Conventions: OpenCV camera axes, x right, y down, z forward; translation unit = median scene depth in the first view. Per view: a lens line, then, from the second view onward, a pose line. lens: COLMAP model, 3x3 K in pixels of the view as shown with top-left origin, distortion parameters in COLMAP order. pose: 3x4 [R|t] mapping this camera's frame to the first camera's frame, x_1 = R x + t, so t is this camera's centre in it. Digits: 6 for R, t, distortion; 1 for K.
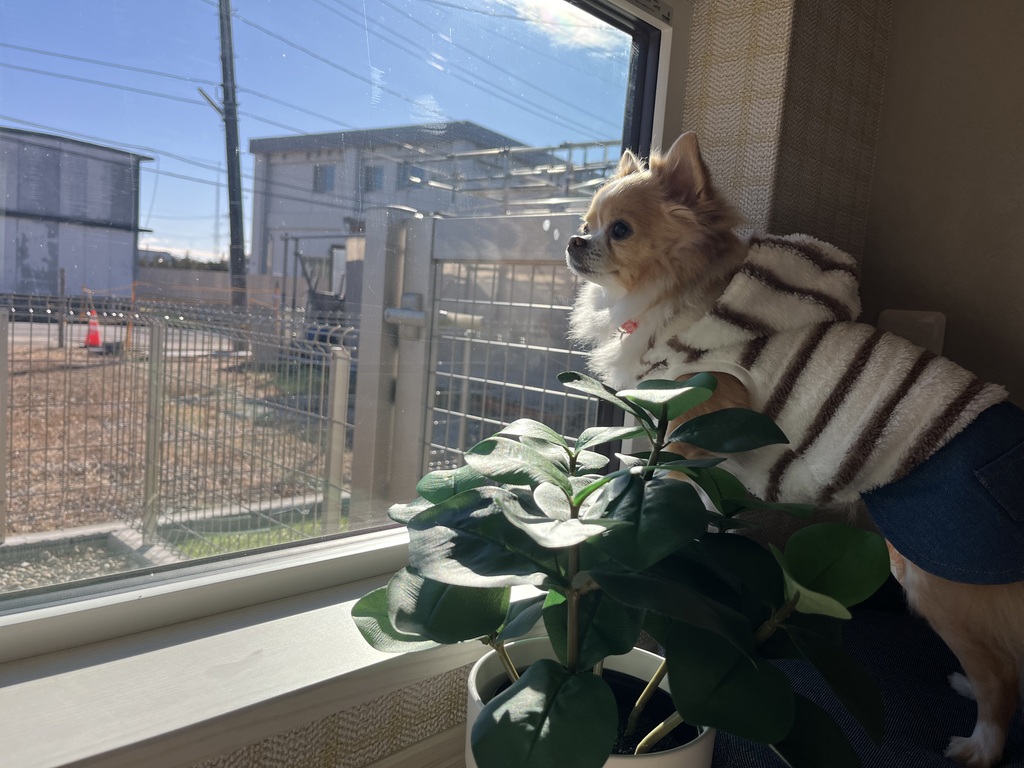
lens RADIAL K [[795.8, 0, 549.9], [0, 795.8, 365.3], [0, 0, 1]] dist [0.041656, -0.092168]
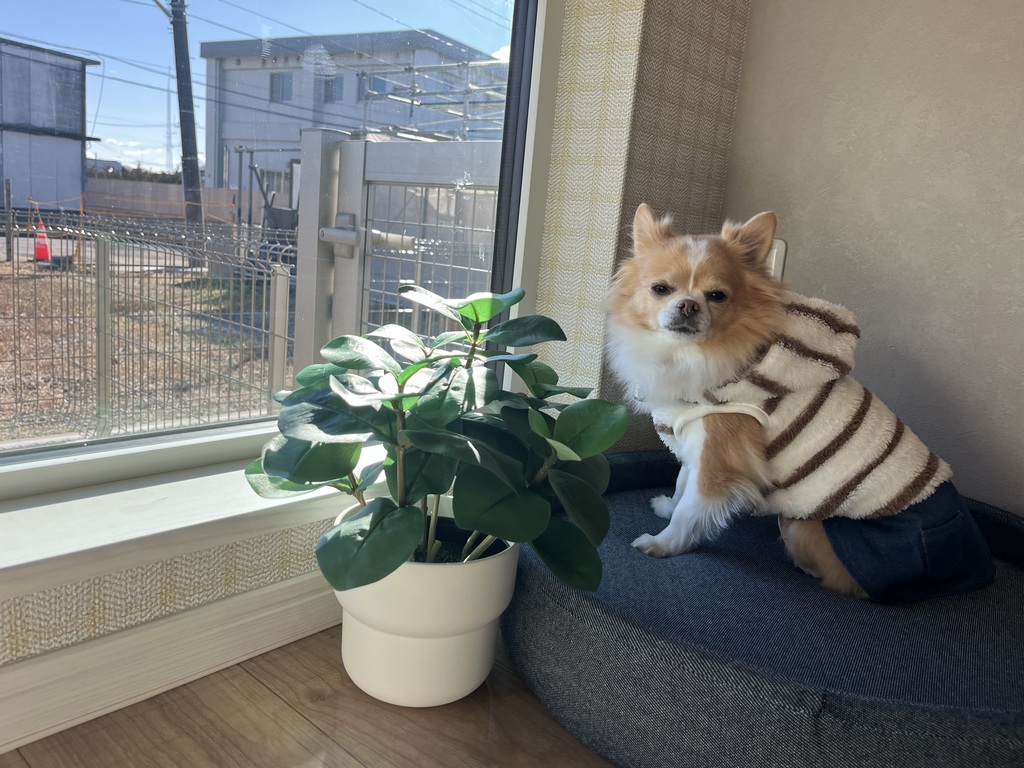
lens RADIAL K [[795.8, 0, 549.9], [0, 795.8, 365.3], [0, 0, 1]] dist [0.041656, -0.092168]
pose [[0.998929, 0.008530, 0.045478, 0.044516], [-0.012960, 0.995098, 0.098040, 0.001792], [-0.044419, -0.098525, 0.994143, -0.069212]]
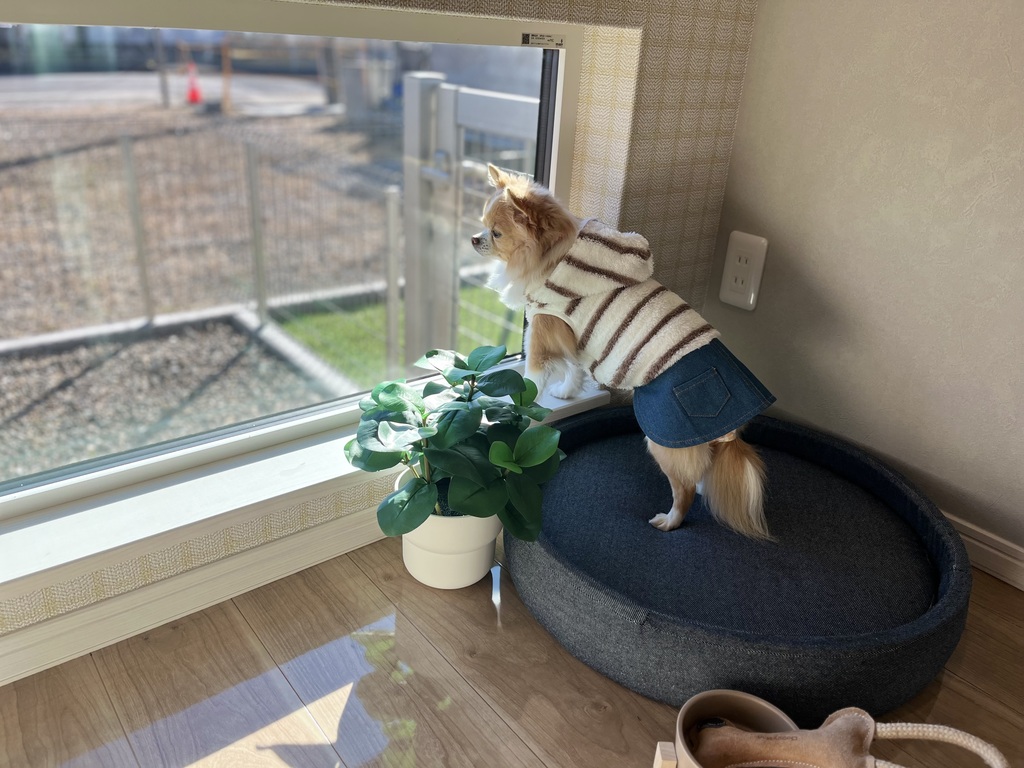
lens RADIAL K [[799.8, 0, 520.5], [0, 799.8, 383.7], [0, 0, 1]] dist [0.029475, -0.008481]
pose [[0.987882, 0.047118, -0.147884, 0.129307], [0.003258, 0.946301, 0.323271, -0.133394], [0.155175, -0.319835, 0.934680, -0.215588]]
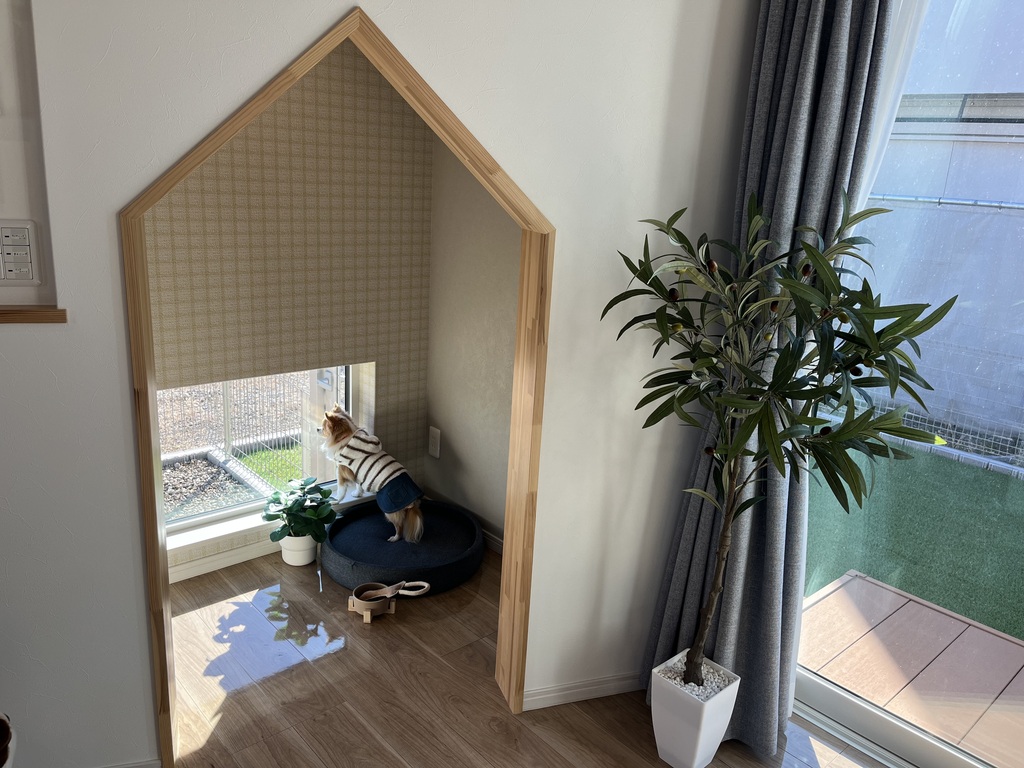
lens RADIAL K [[799.8, 0, 520.5], [0, 799.8, 383.7], [0, 0, 1]] dist [0.029475, -0.008481]
pose [[0.994660, 0.002627, -0.103177, 0.555170], [0.017695, 0.980535, 0.195548, -0.440923], [0.101683, -0.196329, 0.975251, -1.086132]]
